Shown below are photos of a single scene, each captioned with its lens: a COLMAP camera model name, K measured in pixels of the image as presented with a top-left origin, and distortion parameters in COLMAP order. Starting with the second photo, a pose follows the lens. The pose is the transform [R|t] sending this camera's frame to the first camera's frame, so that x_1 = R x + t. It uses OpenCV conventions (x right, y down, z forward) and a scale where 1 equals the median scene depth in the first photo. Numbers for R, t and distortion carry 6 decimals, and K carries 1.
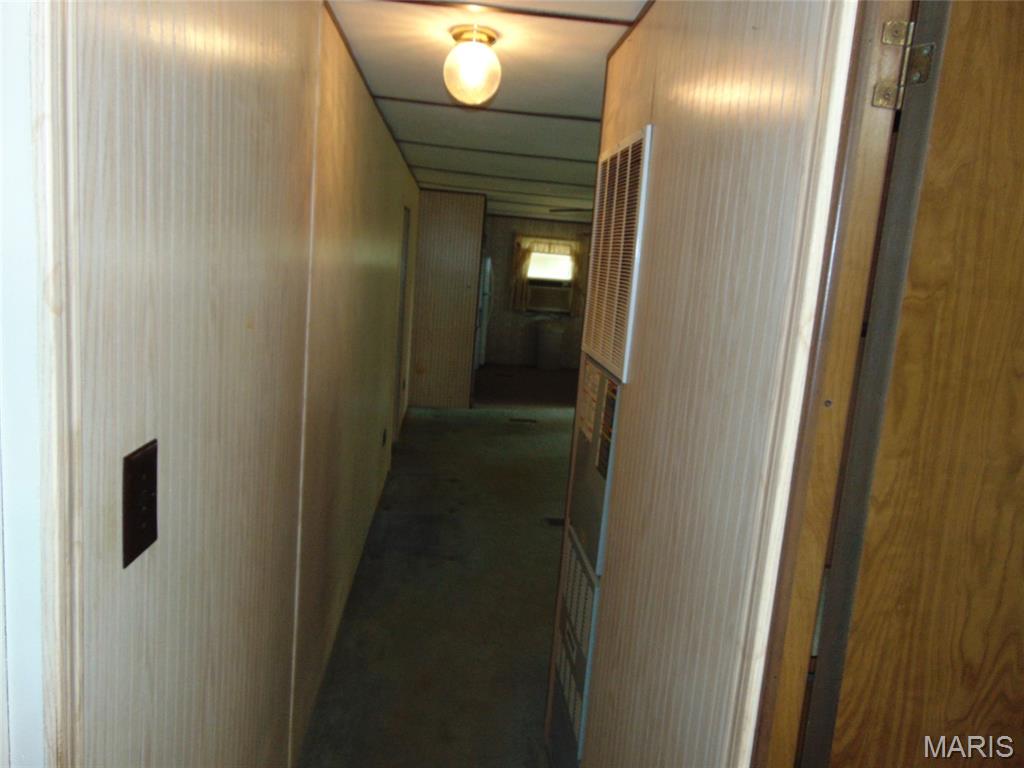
lens RADIAL K [[770.2, 0, 510.7], [0, 770.2, 385.3], [0, 0, 1]] dist [-0.011954, 0.040341]
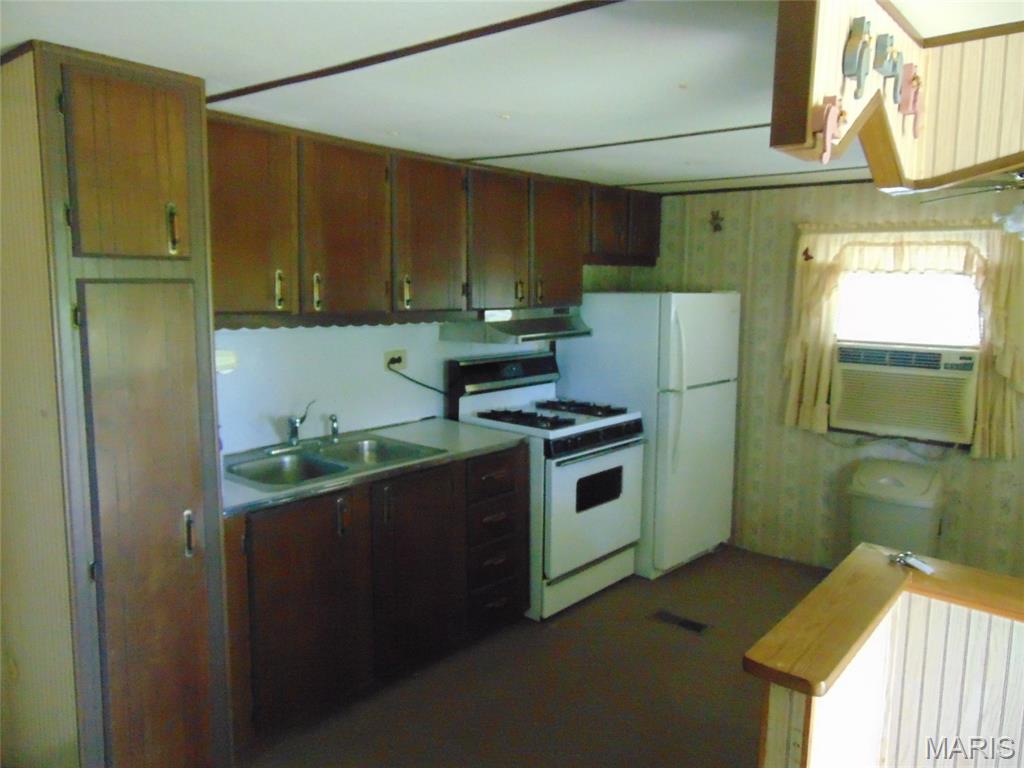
lens RADIAL K [[770.2, 0, 517.2], [0, 770.2, 382.5], [0, 0, 1]] dist [-0.011954, 0.040341]
pose [[0.709671, 0.026071, -0.704050, 0.174427], [-0.069167, 0.997066, -0.032797, -0.098333], [0.701129, 0.071972, 0.709392, 0.636001]]
